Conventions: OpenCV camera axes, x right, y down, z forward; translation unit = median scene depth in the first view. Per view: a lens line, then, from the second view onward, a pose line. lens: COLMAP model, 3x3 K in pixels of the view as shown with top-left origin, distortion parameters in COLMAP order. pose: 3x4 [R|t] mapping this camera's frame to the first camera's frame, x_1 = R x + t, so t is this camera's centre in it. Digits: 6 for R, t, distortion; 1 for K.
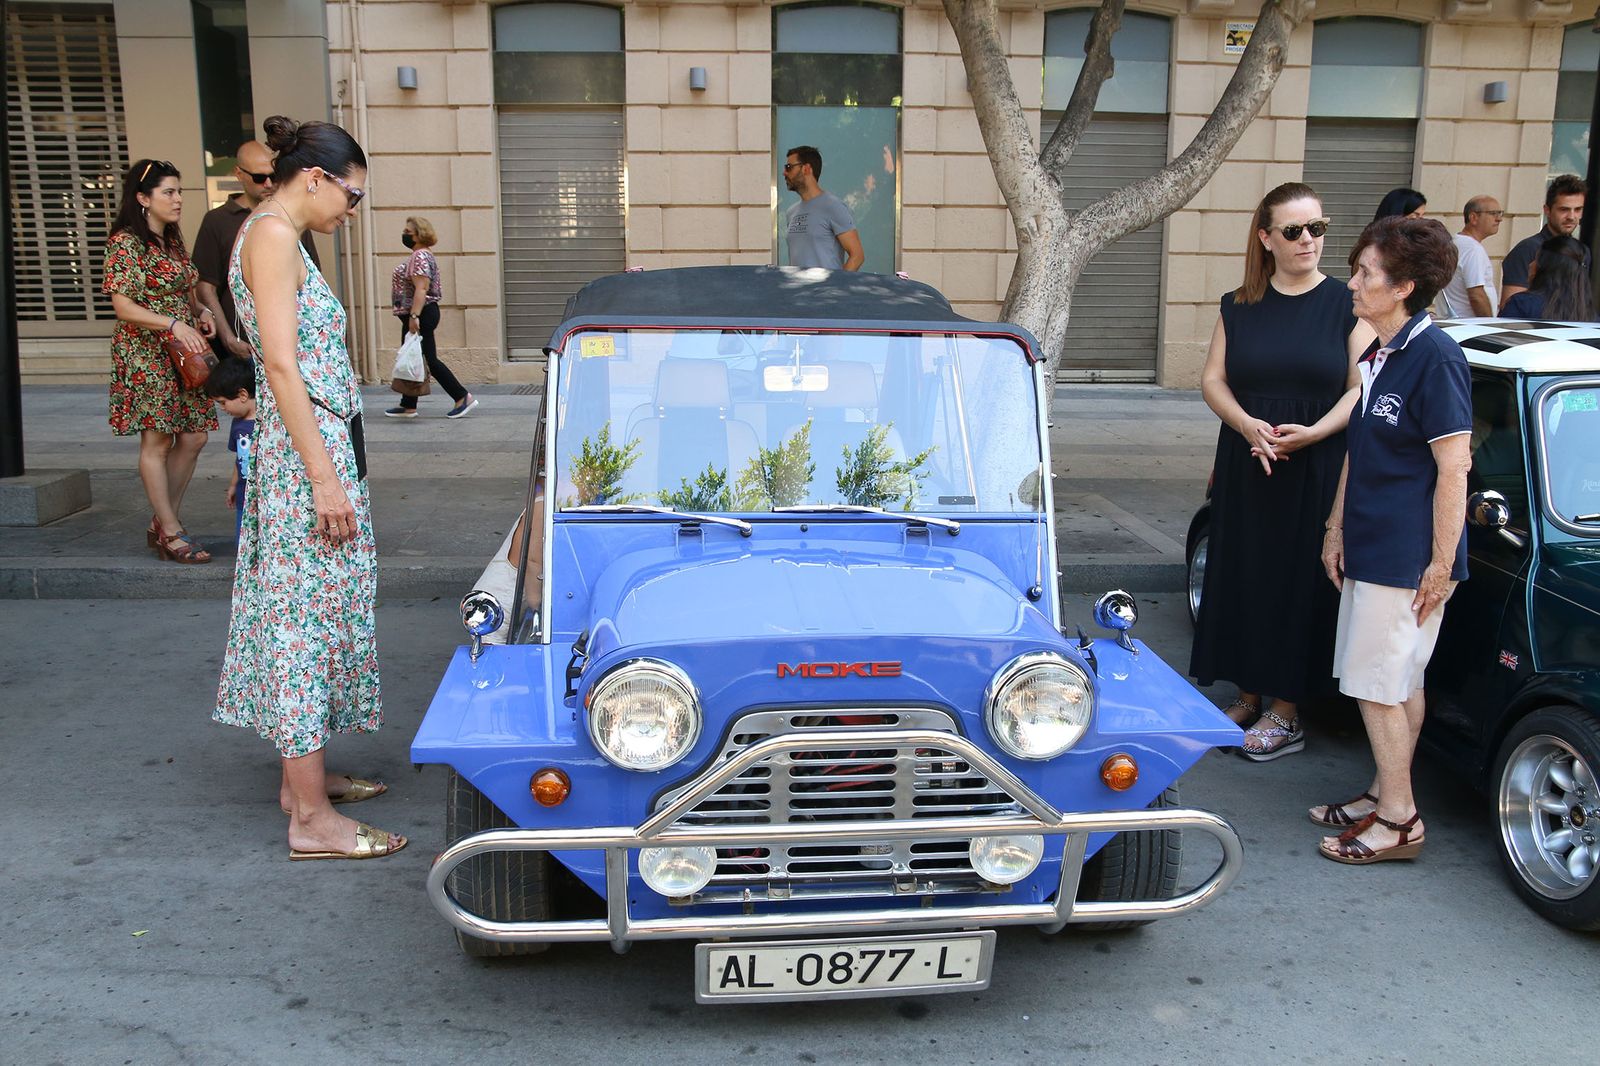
lens RADIAL K [[1240.3, 0, 769.6], [0, 1240.3, 552.3], [0, 0, 1]] dist [-0.105311, 0.063739]
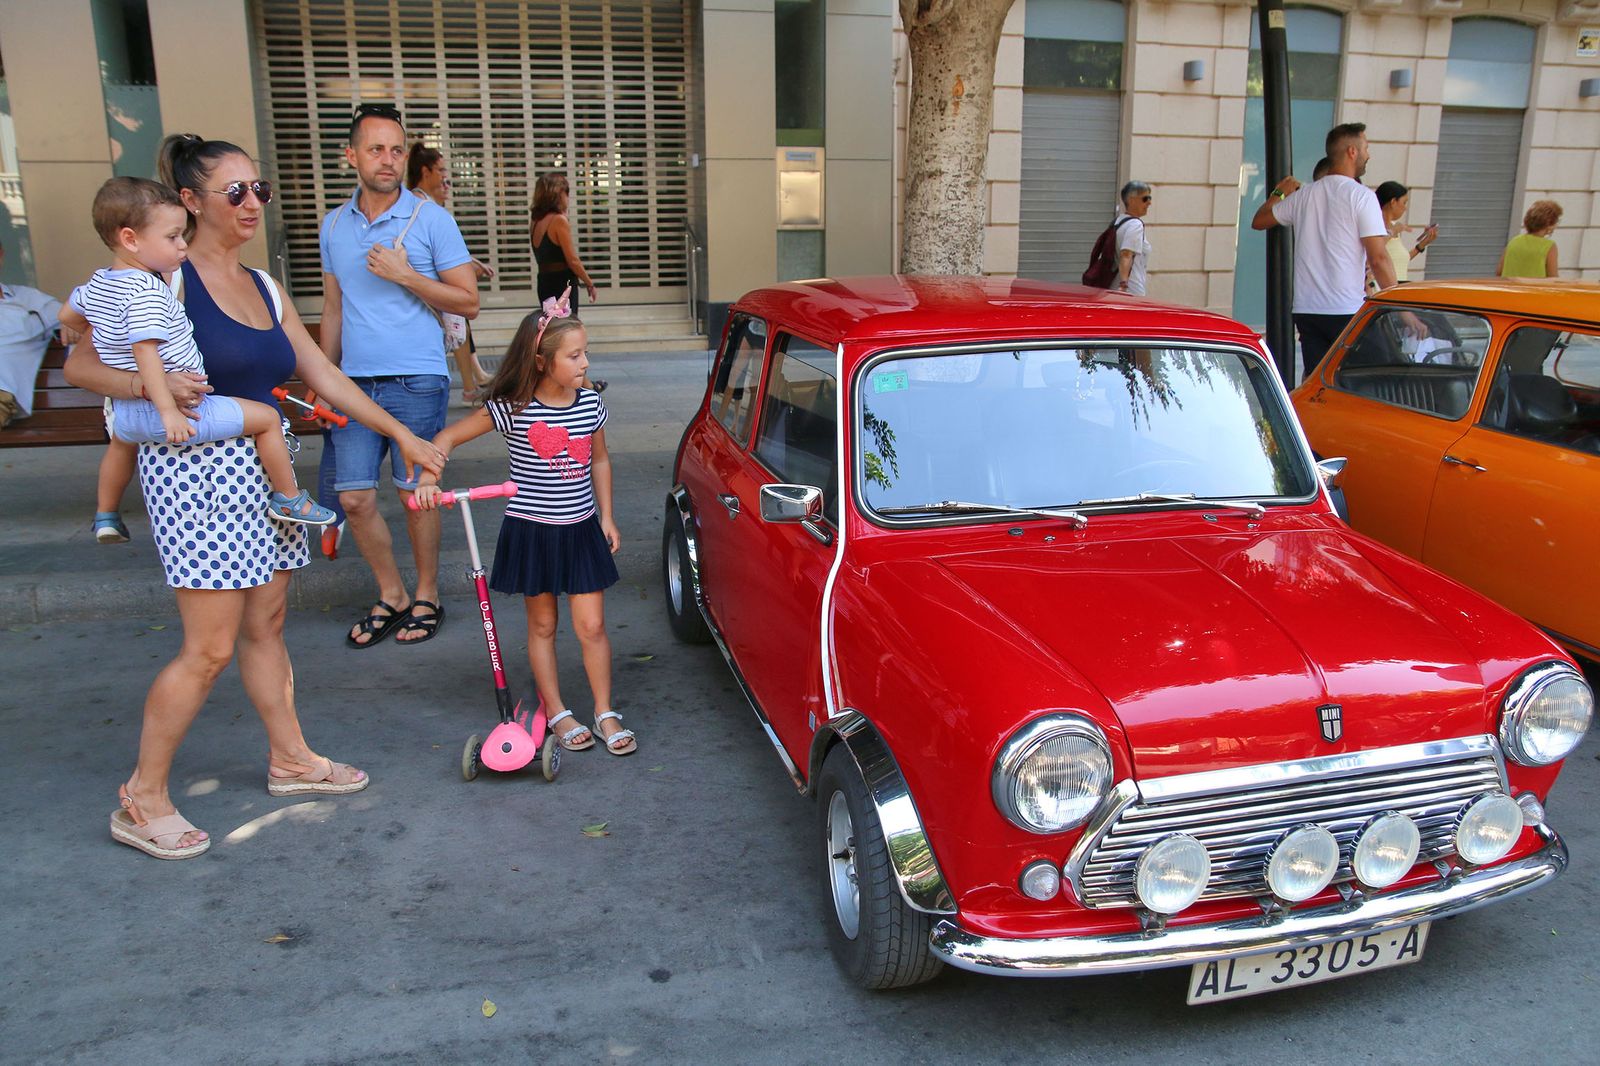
lens RADIAL K [[1240.3, 0, 792.3], [0, 1240.3, 571.4], [0, 0, 1]] dist [-0.105311, 0.063739]
pose [[0.985908, -0.051270, 0.159236, -0.589684], [0.045695, 0.998214, 0.038480, 0.010436], [-0.160925, -0.030662, 0.986490, -0.044848]]
